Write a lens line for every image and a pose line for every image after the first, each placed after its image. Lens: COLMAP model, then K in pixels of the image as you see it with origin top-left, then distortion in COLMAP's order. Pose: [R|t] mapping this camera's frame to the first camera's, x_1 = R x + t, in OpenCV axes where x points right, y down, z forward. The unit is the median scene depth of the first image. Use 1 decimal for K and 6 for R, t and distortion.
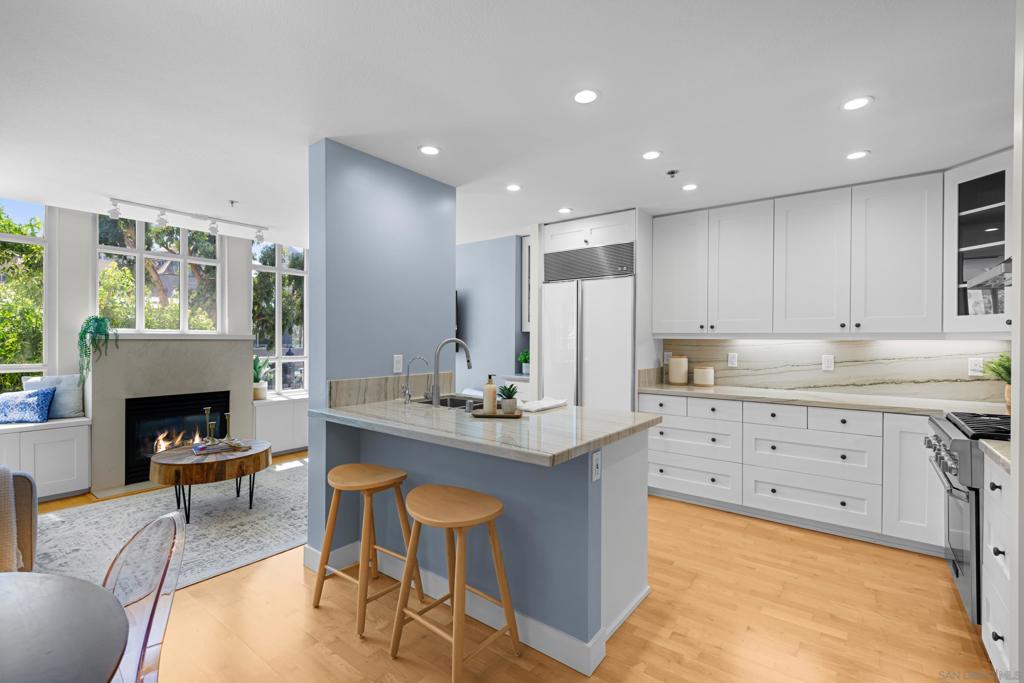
lens RADIAL K [[458.5, 0, 504.3], [0, 458.5, 340.3], [0, 0, 1]] dist [0.001266, -0.001538]
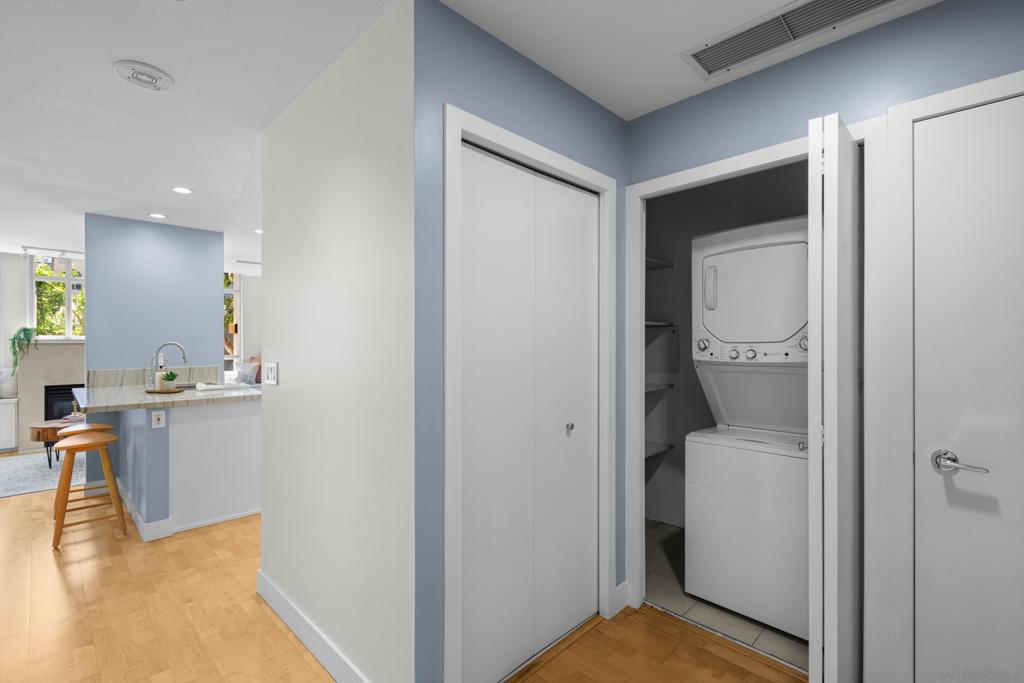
lens RADIAL K [[458.5, 0, 510.2], [0, 458.5, 342.0], [0, 0, 1]] dist [0.001266, -0.001538]
pose [[0.992967, -0.003044, -0.118353, 0.838138], [0.002791, 0.999993, -0.002305, 0.000457], [0.118359, 0.001959, 0.992969, -0.252707]]
